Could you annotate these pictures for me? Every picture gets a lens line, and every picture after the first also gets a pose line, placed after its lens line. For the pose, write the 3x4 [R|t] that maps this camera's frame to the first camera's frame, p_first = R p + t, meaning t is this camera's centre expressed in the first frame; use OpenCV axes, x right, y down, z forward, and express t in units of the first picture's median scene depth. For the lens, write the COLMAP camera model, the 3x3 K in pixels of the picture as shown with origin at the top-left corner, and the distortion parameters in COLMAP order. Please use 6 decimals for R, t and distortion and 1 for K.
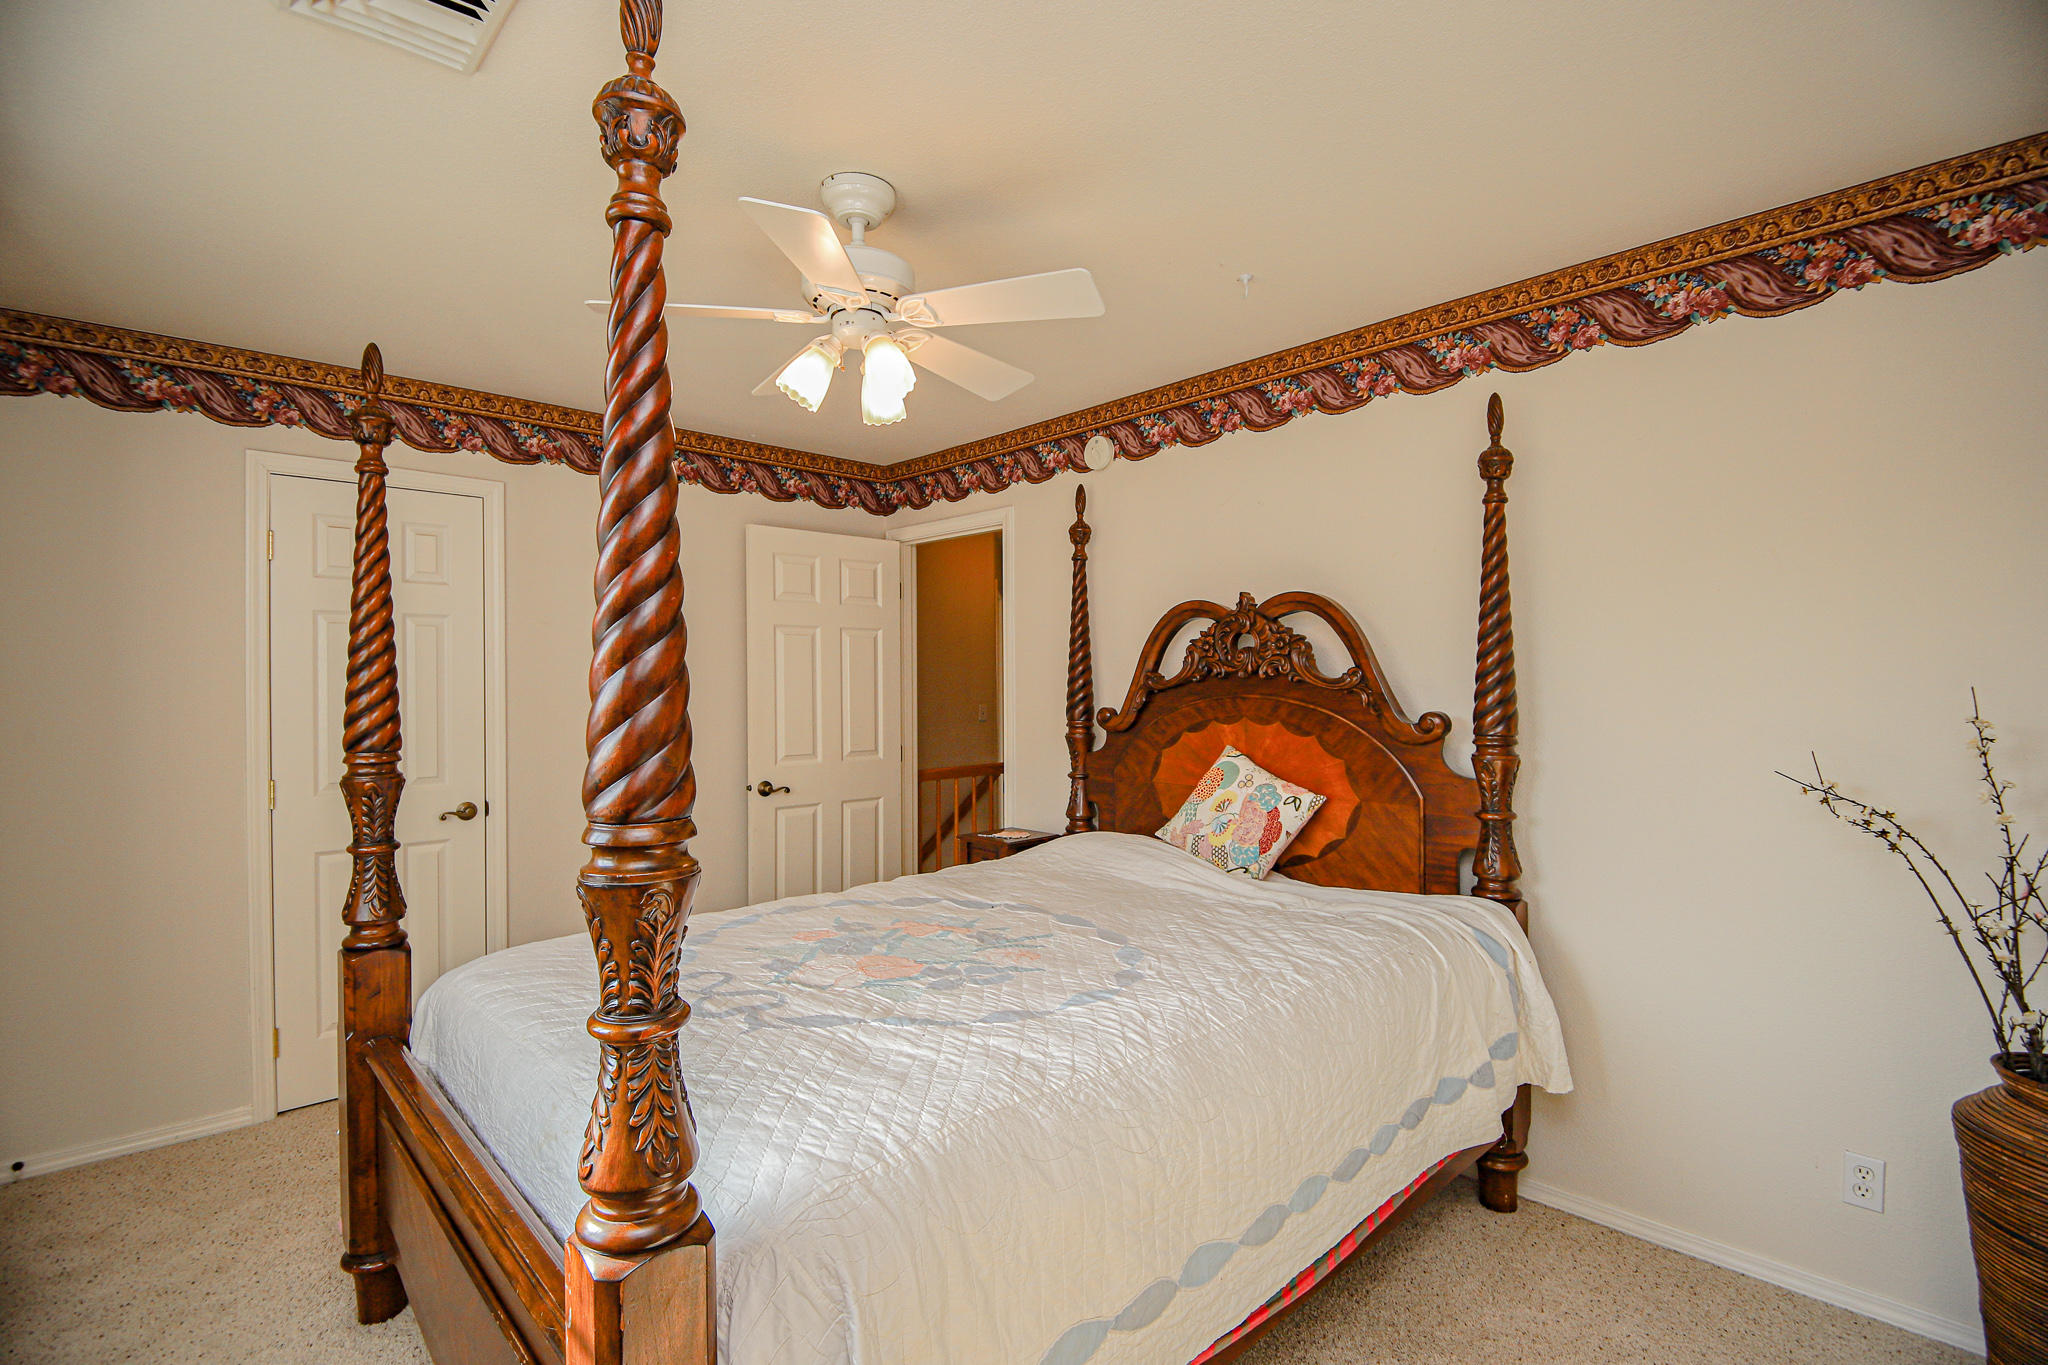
lens RADIAL K [[964.9, 0, 1020.5], [0, 964.9, 689.5], [0, 0, 1]] dist [-0.003688, -0.002792]
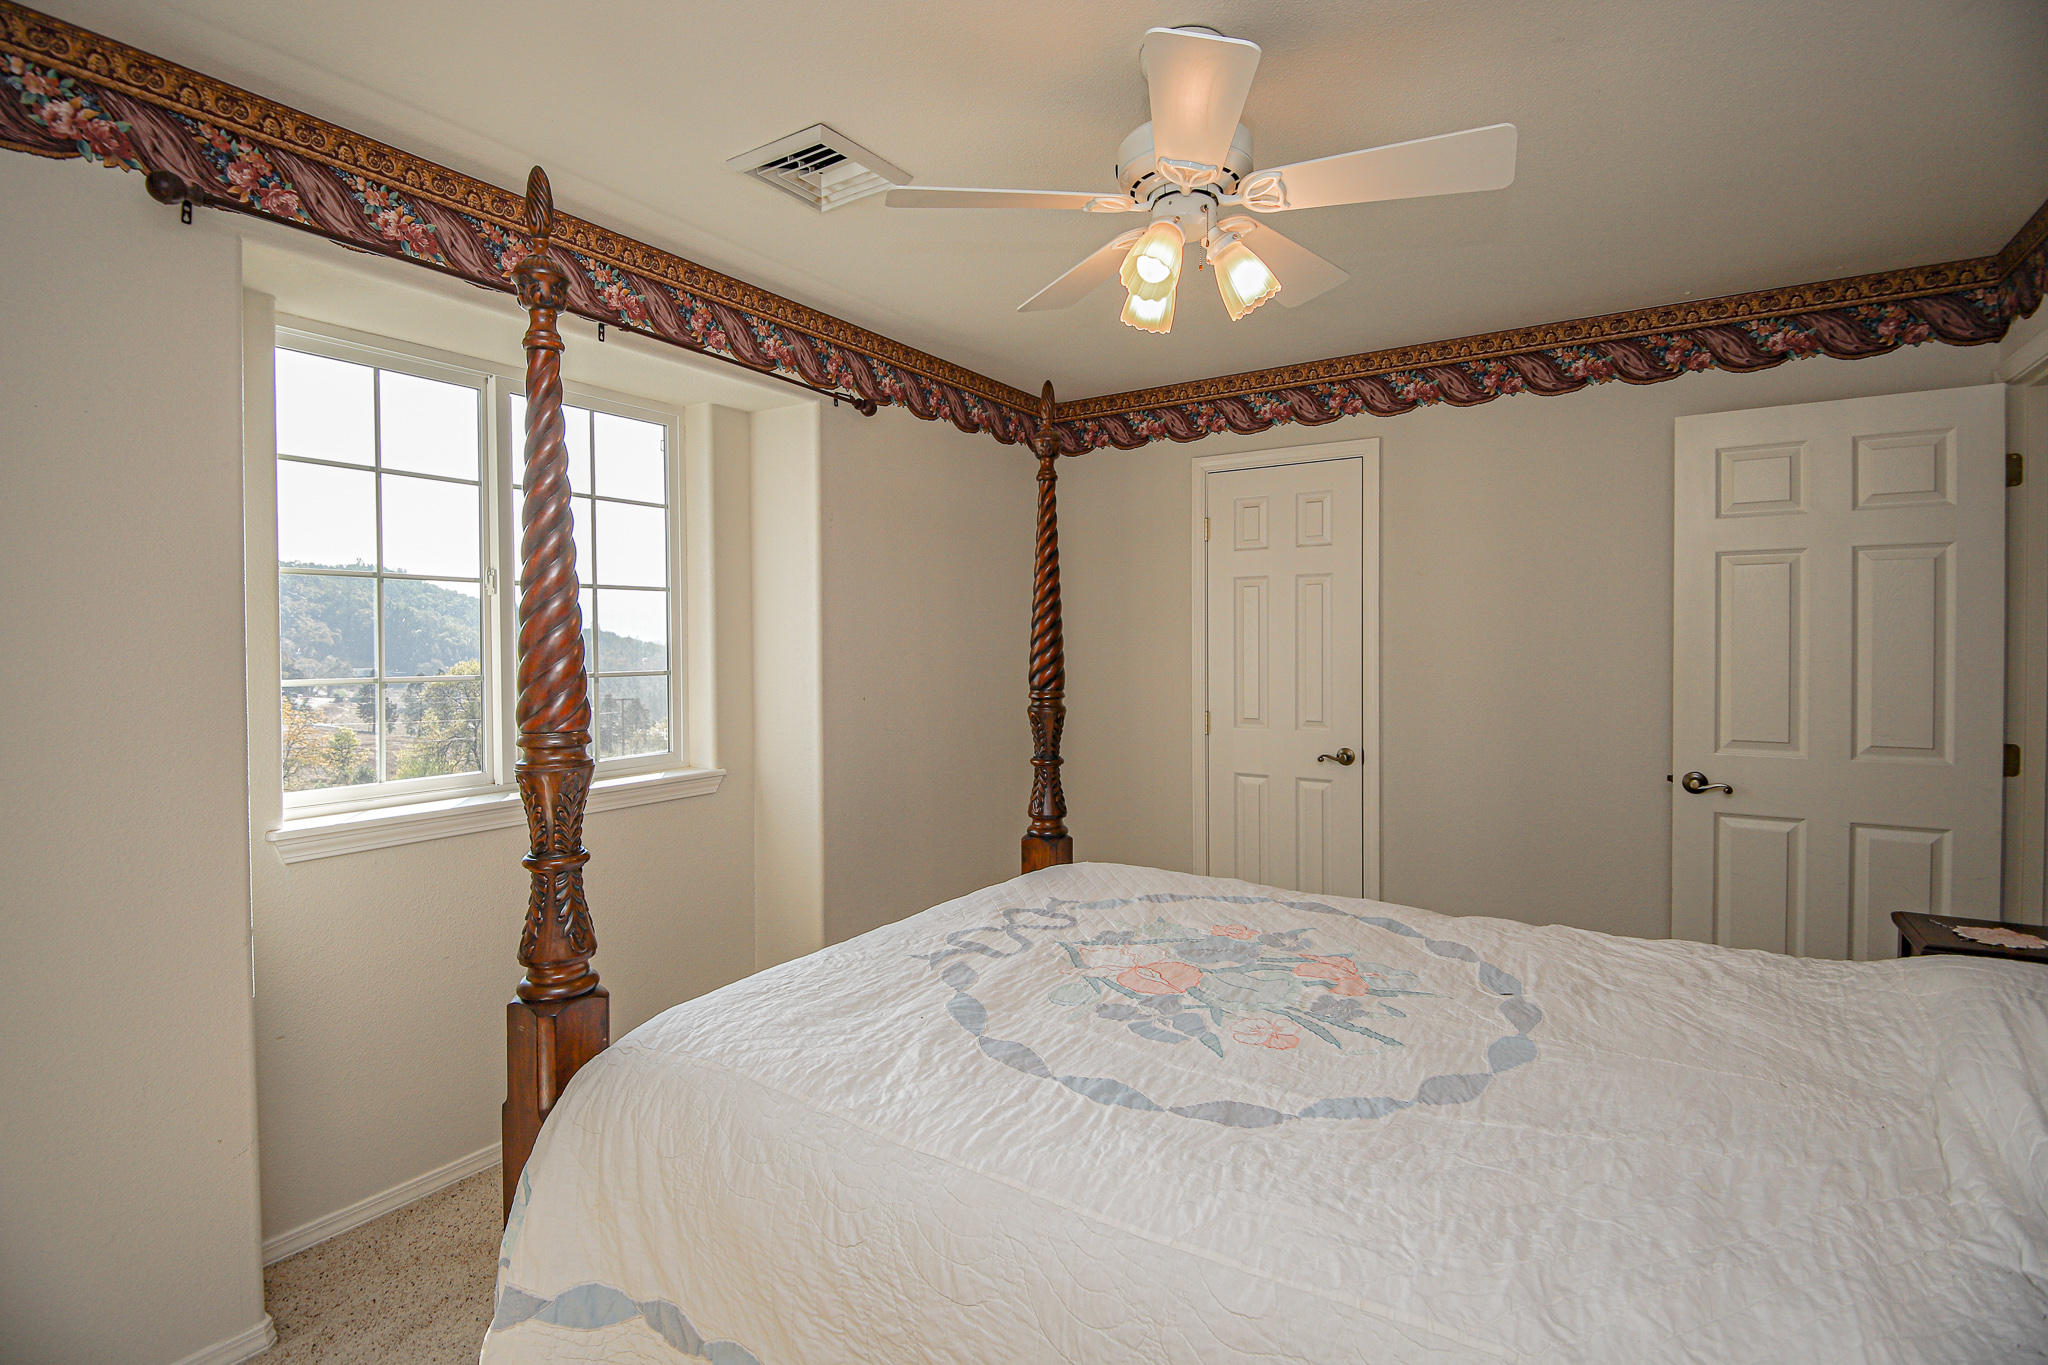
lens RADIAL K [[964.9, 0, 976.3], [0, 964.9, 642.8], [0, 0, 1]] dist [-0.003688, -0.002792]
pose [[0.205136, 0.011020, -0.978671, 0.573559], [-0.002621, 0.999939, 0.010711, -0.013387], [0.978730, 0.000368, 0.205153, 0.586571]]
